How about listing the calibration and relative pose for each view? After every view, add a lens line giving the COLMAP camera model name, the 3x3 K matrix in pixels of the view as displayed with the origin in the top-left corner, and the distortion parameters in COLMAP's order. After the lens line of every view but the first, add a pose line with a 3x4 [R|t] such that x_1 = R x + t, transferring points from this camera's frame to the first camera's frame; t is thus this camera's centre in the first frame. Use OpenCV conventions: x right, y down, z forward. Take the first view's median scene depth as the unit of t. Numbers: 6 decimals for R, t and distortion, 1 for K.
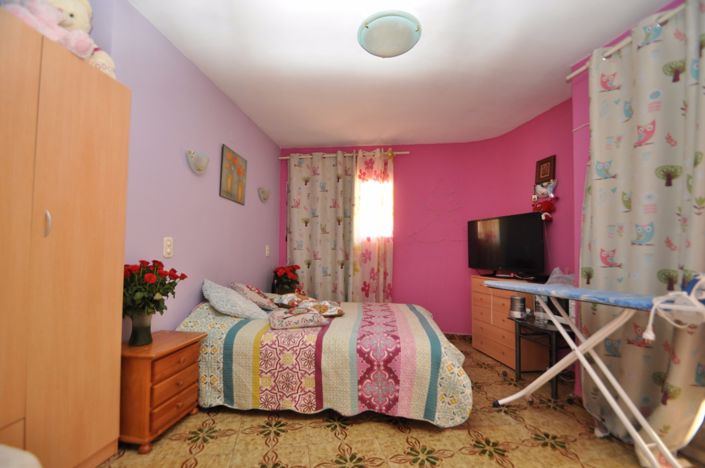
lens RADIAL K [[308.5, 0, 348.2], [0, 308.5, 242.9], [0, 0, 1]] dist [0.014740, -0.017709]
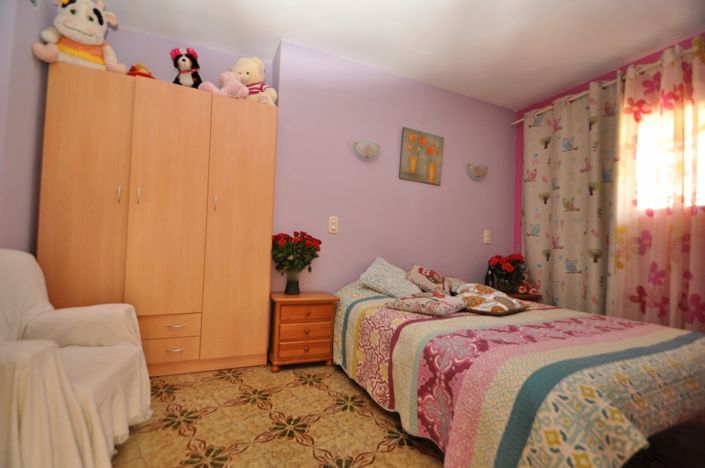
lens RADIAL K [[308.5, 0, 348.2], [0, 308.5, 242.9], [0, 0, 1]] dist [0.014740, -0.017709]
pose [[0.519915, -0.007730, -0.854183, 0.268497], [-0.005681, 0.999906, -0.012506, 0.055141], [0.854199, 0.011355, 0.519822, 0.231915]]
